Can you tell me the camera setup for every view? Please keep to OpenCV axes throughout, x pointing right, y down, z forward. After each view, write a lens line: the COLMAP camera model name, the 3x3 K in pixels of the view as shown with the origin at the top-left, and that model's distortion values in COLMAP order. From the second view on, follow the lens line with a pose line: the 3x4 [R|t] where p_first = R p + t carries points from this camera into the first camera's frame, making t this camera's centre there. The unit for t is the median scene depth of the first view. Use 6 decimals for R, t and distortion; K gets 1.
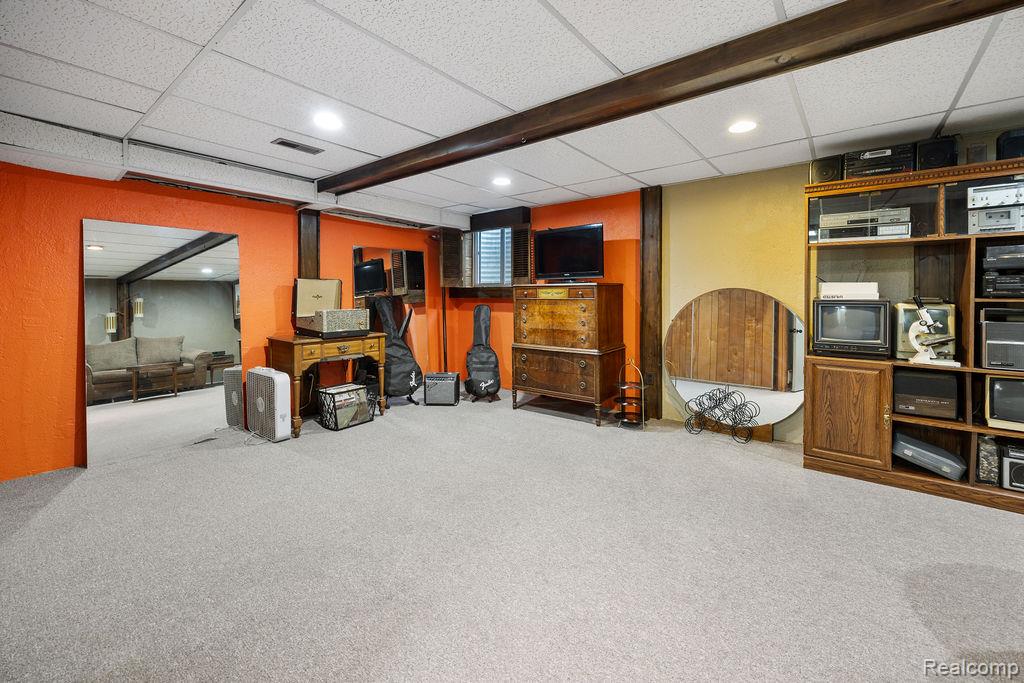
lens RADIAL K [[421.4, 0, 511.4], [0, 421.4, 298.5], [0, 0, 1]] dist [-0.000057, -0.000108]
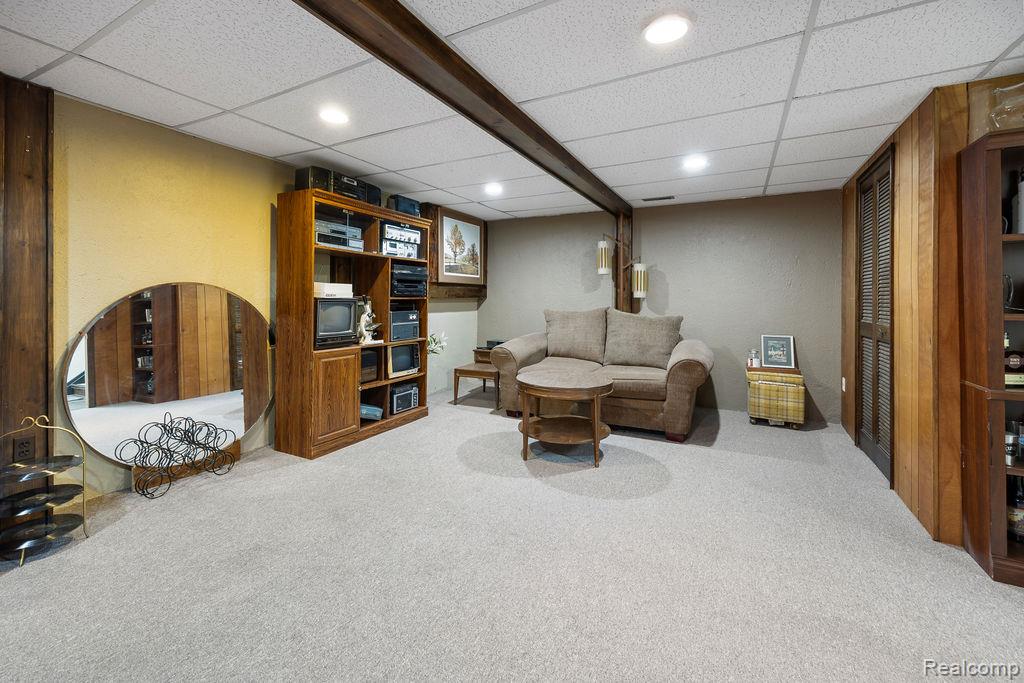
lens RADIAL K [[421.4, 0, 511.4], [0, 421.4, 298.5], [0, 0, 1]] dist [-0.000057, -0.000108]
pose [[-0.190771, -0.002158, 0.981632, -0.463859], [-0.005370, 0.999985, 0.001154, 0.000787], [-0.981620, -0.005051, -0.190780, 0.795948]]
